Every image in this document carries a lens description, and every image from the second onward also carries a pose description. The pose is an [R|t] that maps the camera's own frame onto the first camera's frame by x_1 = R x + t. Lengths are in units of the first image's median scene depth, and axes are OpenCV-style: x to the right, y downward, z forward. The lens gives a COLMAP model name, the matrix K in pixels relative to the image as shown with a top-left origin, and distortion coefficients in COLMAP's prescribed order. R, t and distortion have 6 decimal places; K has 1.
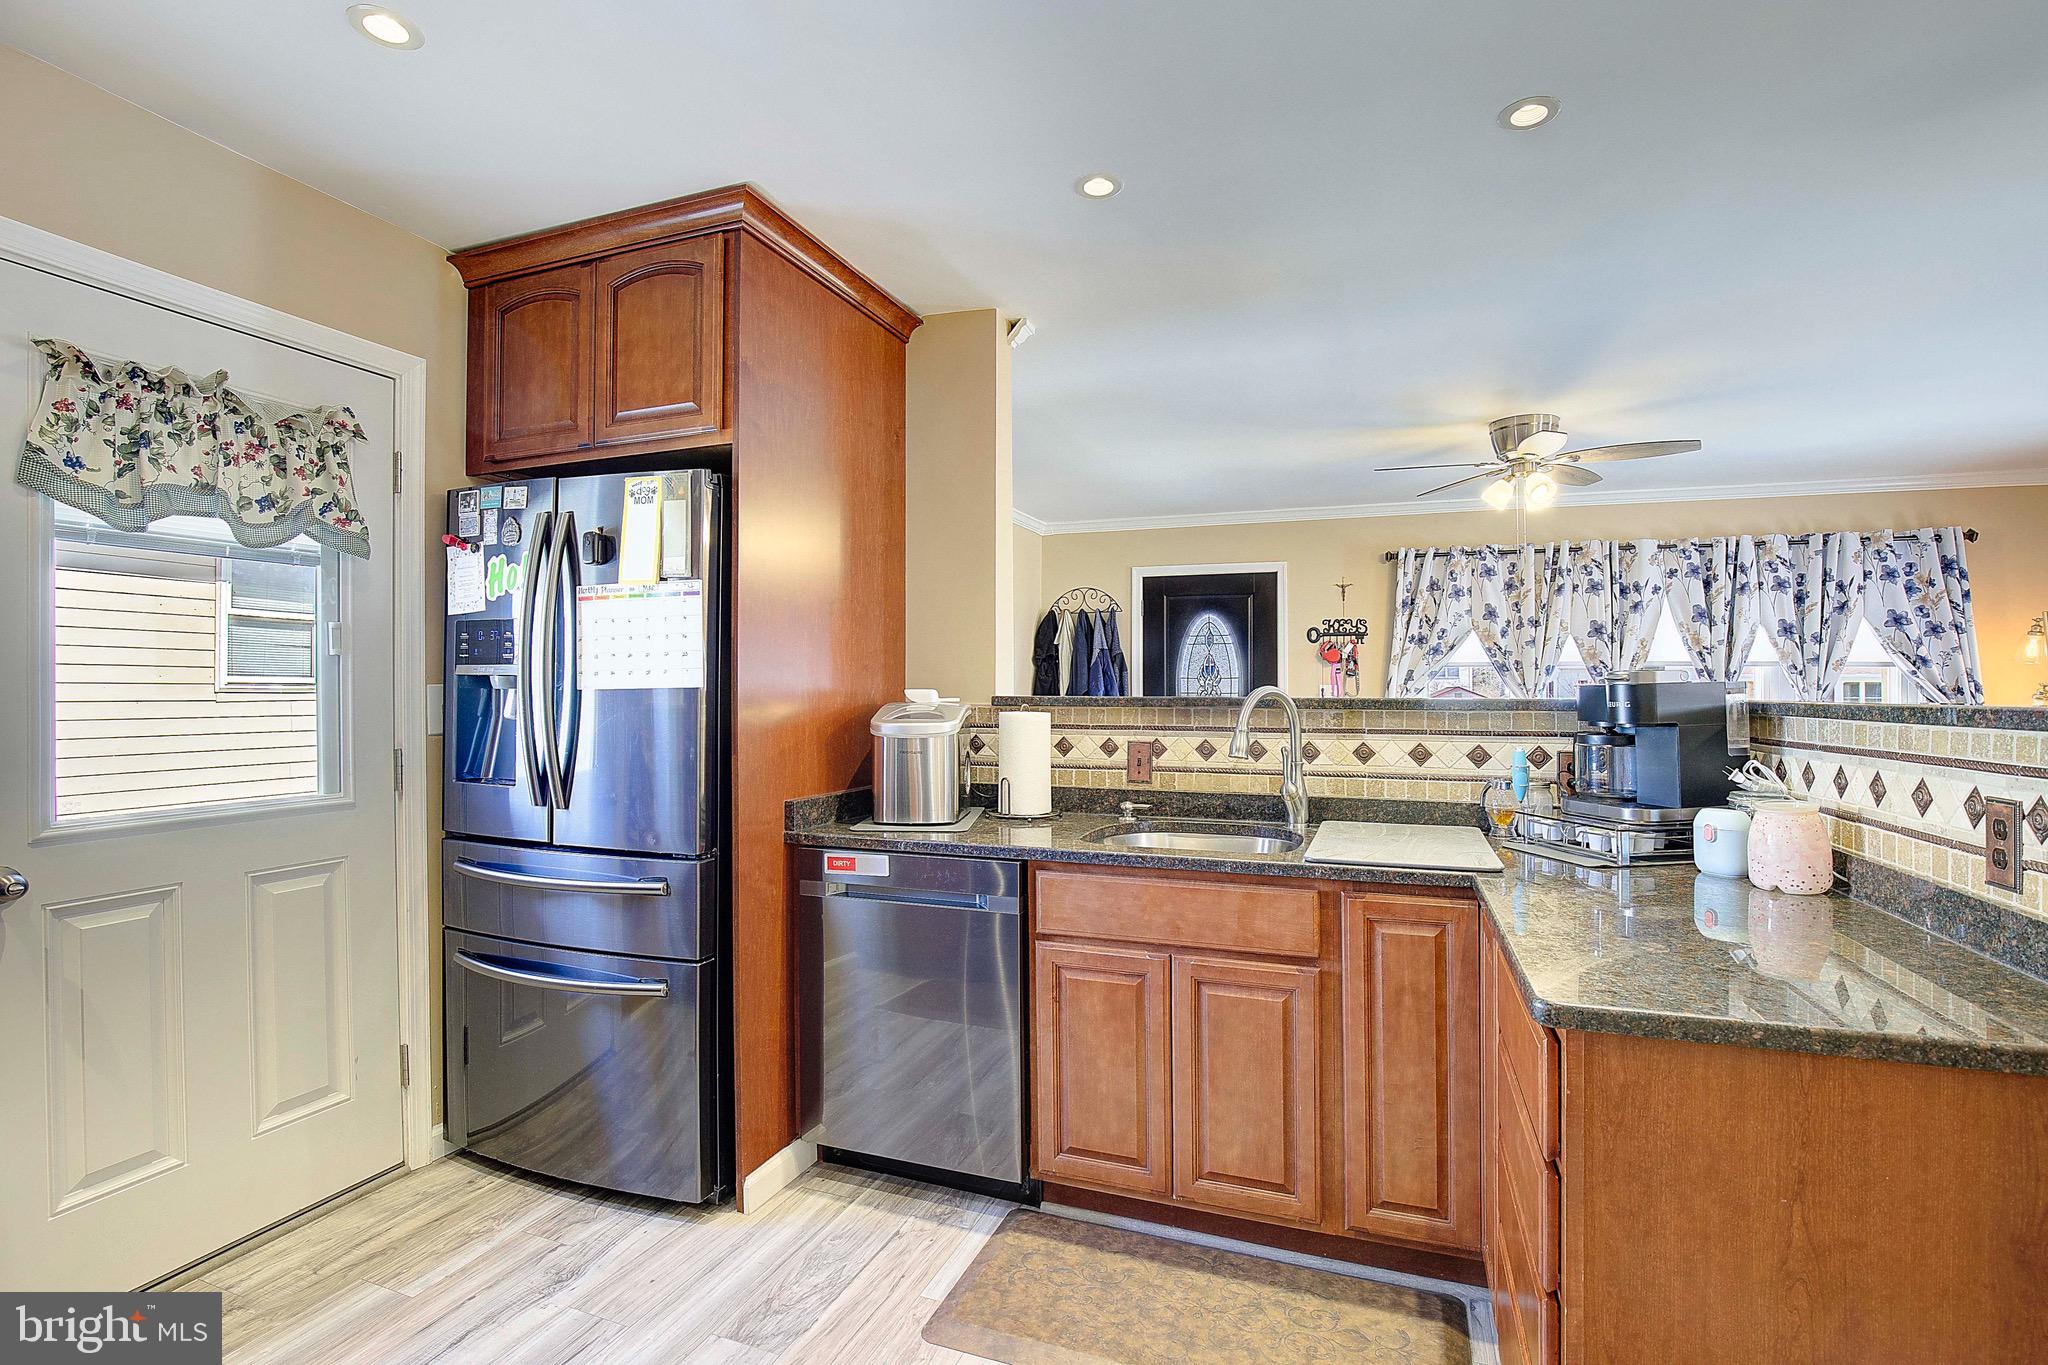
lens RADIAL K [[940.7, 0, 1031.7], [0, 940.7, 679.7], [0, 0, 1]] dist [-0.029541, 0.002922]
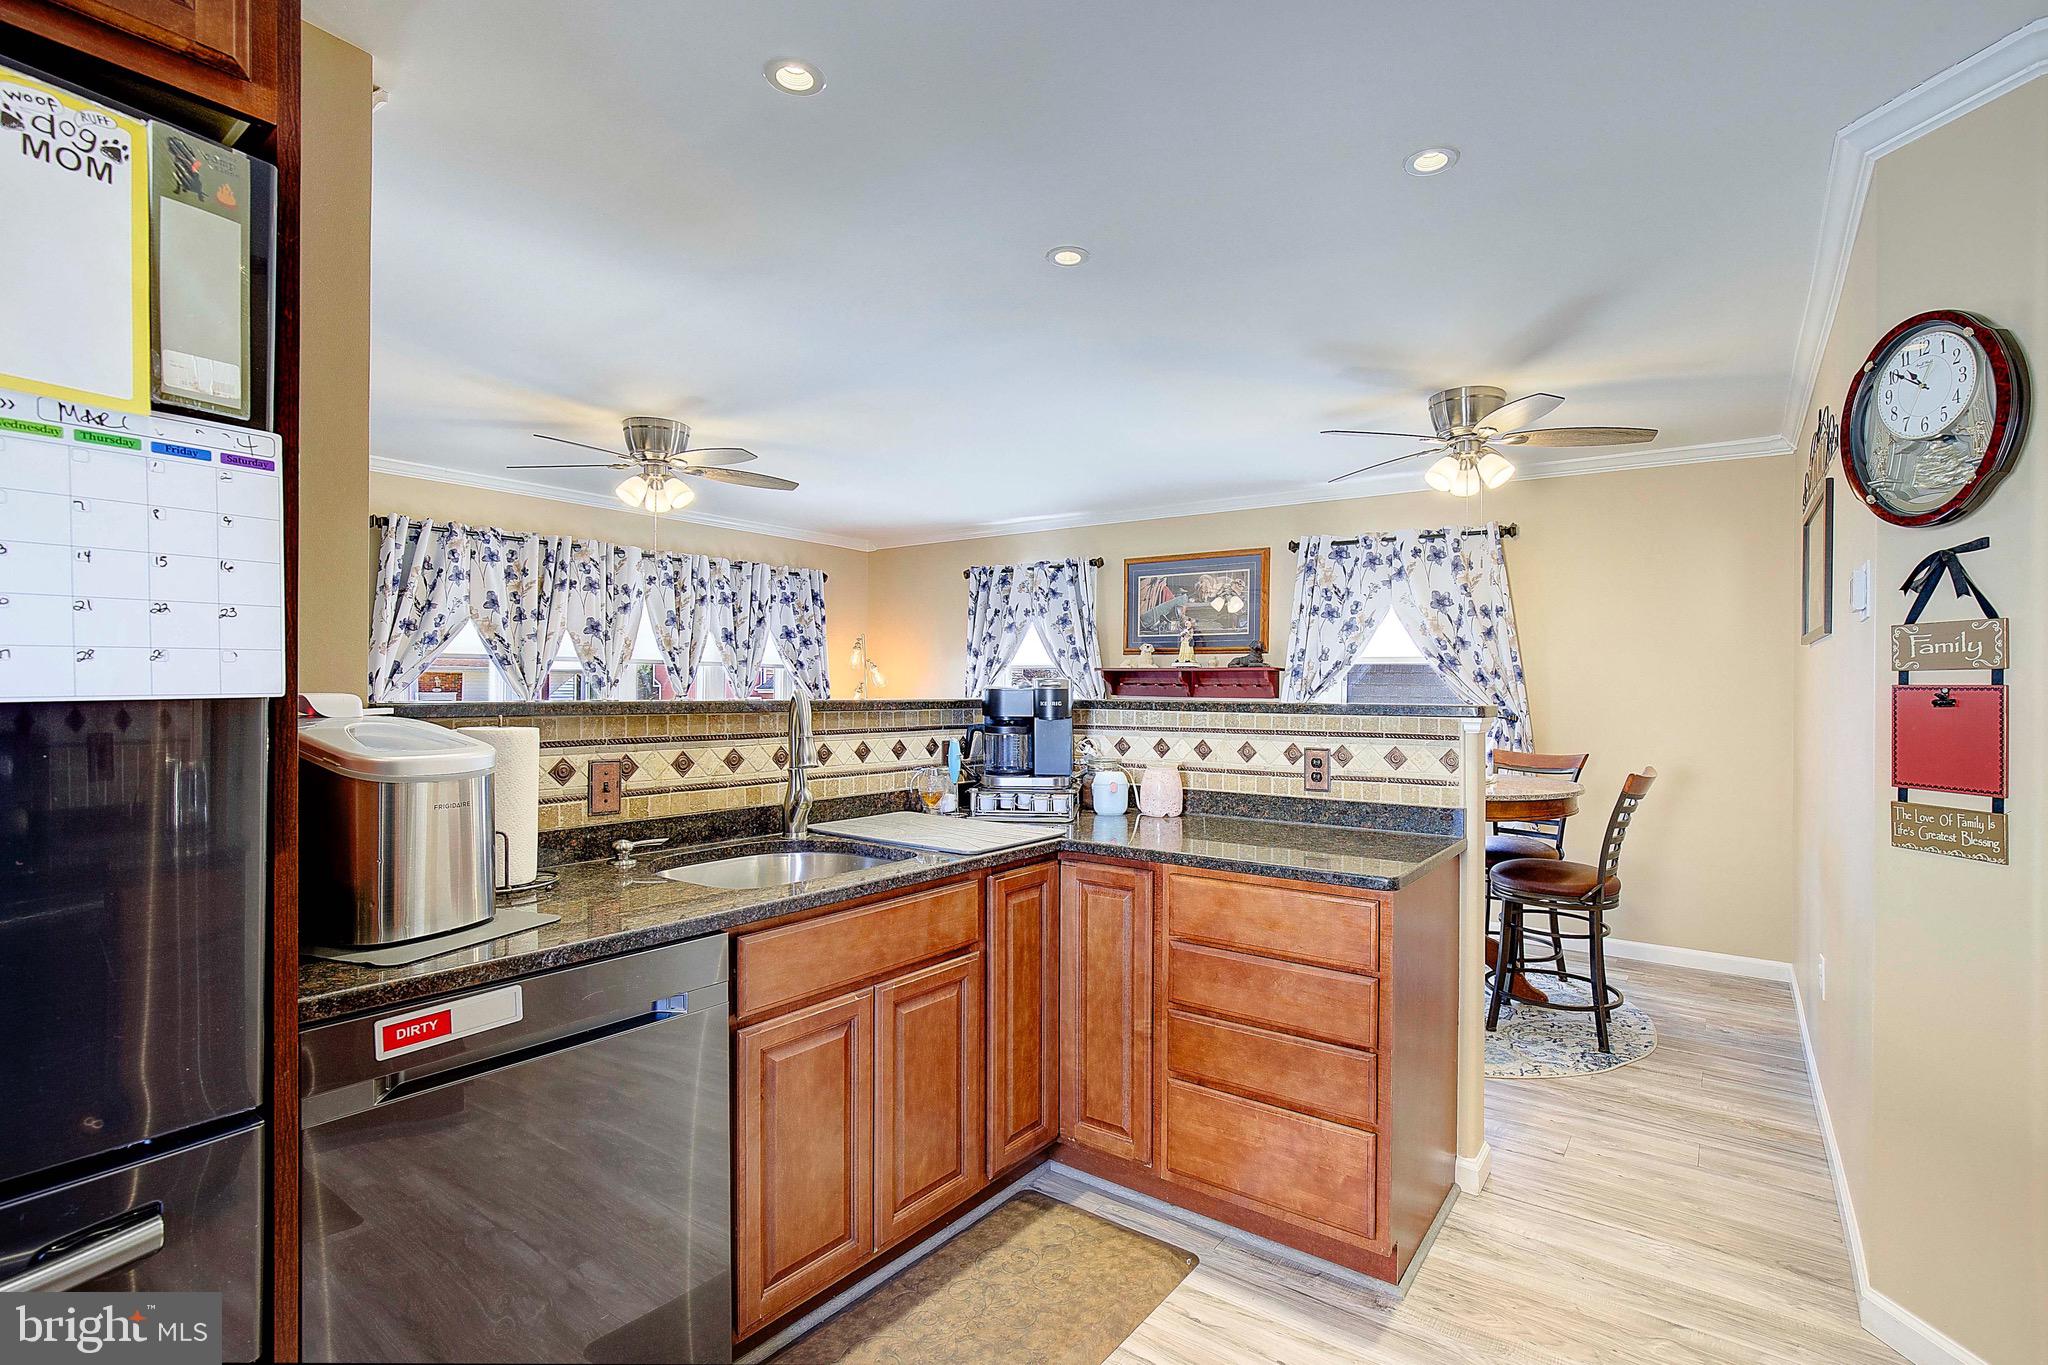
lens RADIAL K [[940.7, 0, 1062.3], [0, 940.7, 682.4], [0, 0, 1]] dist [-0.029541, 0.002922]
pose [[0.278727, 0.003846, 0.960363, -0.260268], [-0.017073, 0.999854, 0.000951, -0.001990], [-0.960219, -0.016661, 0.278752, 0.224139]]
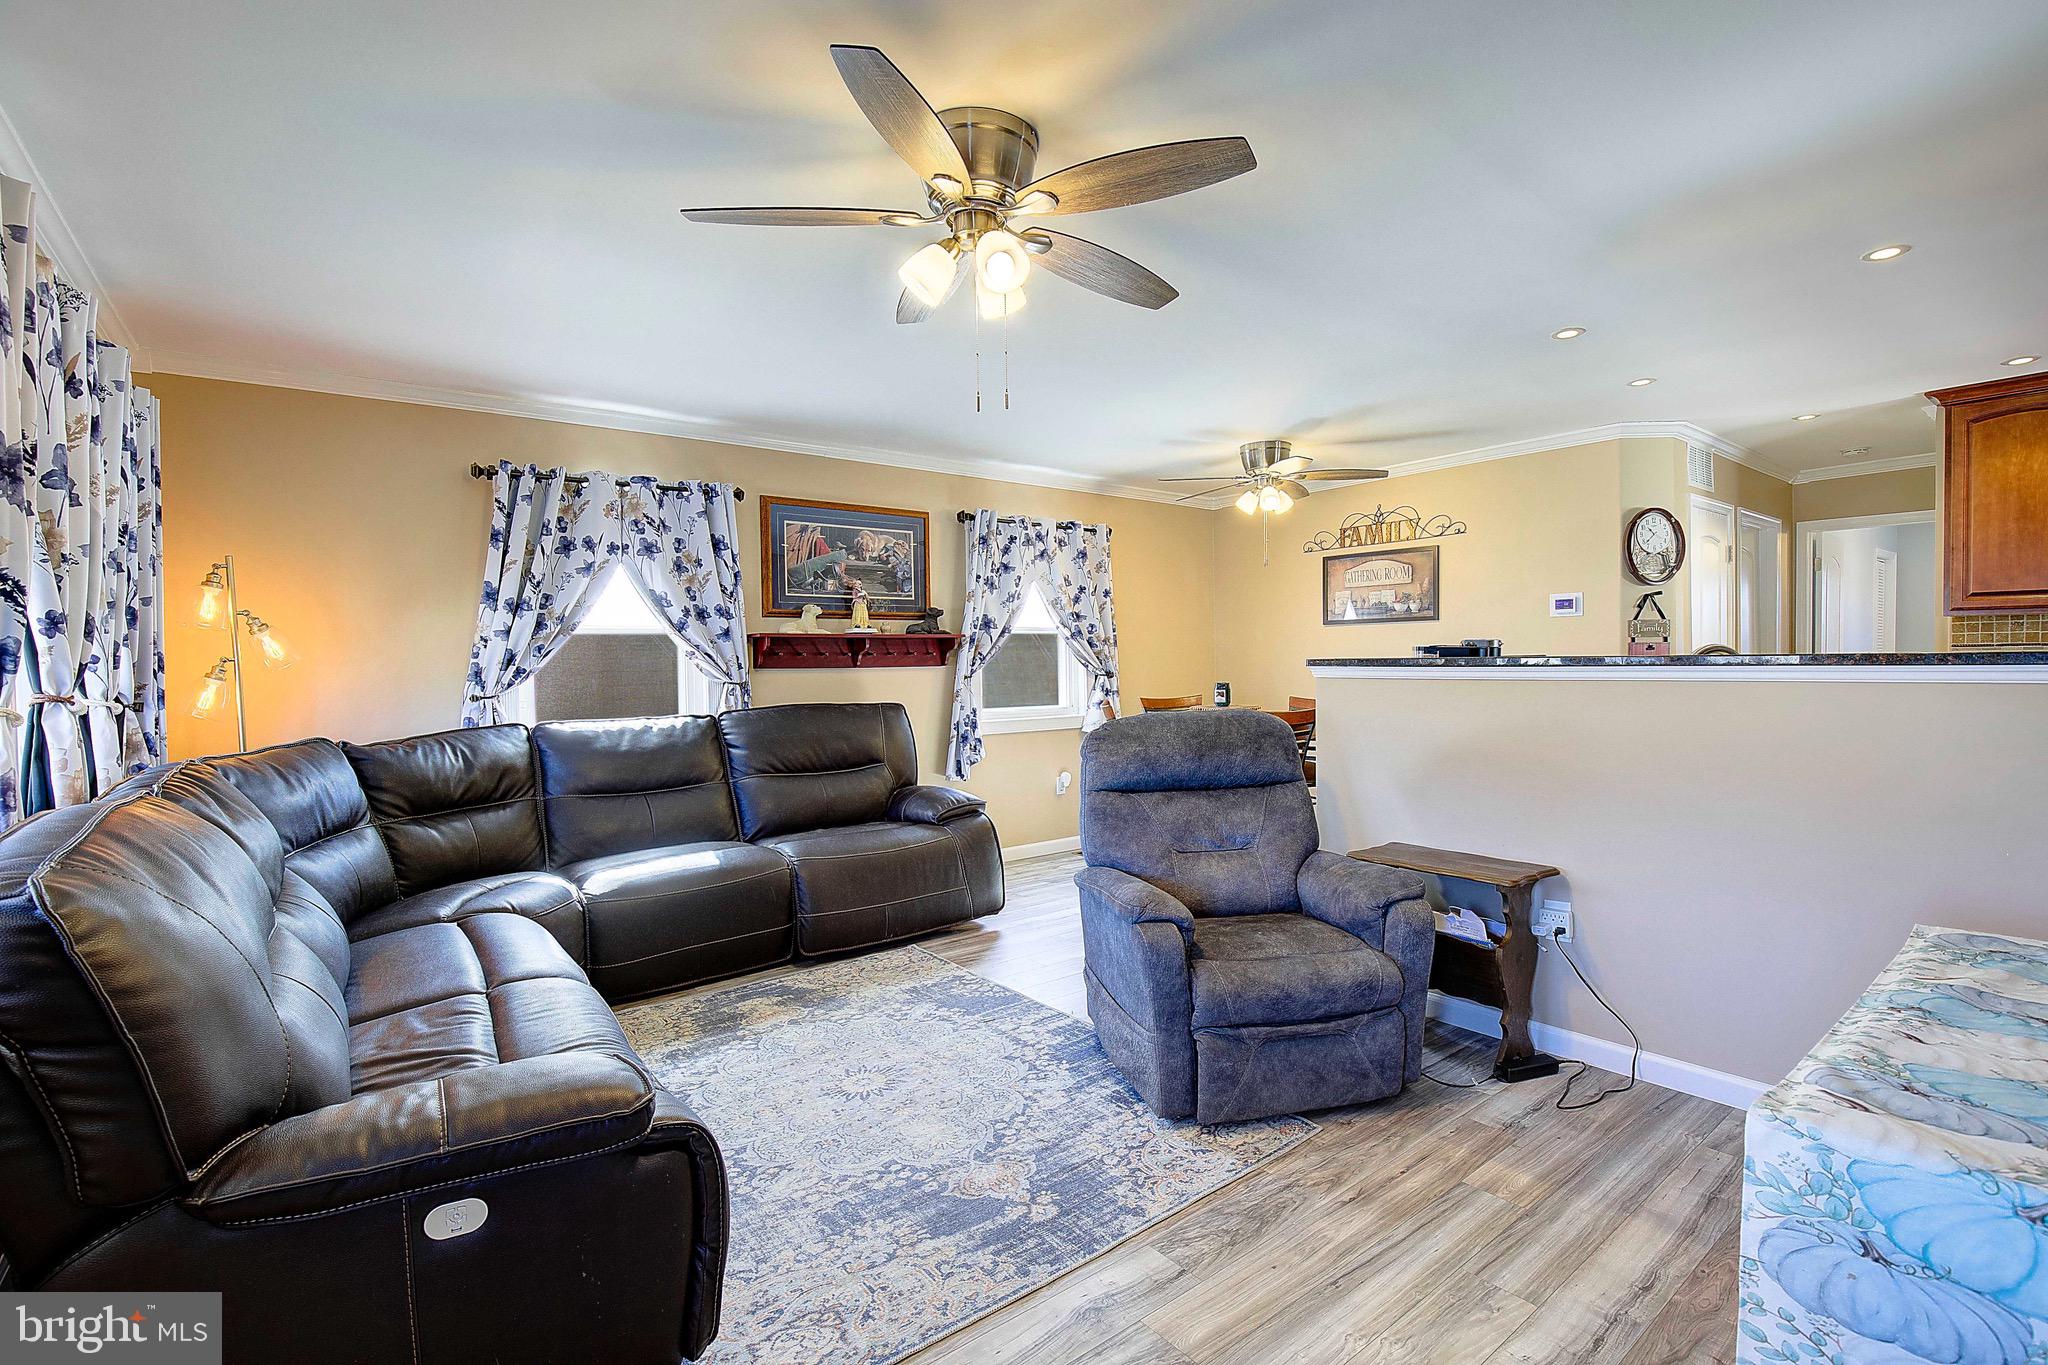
lens RADIAL K [[940.7, 0, 1031.9], [0, 940.7, 682.2], [0, 0, 1]] dist [-0.029541, 0.002922]
pose [[-0.847945, -0.003013, 0.530076, 0.186588], [0.007168, 0.999827, 0.017151, 0.013889], [-0.530037, 0.018343, -0.847776, 1.147249]]
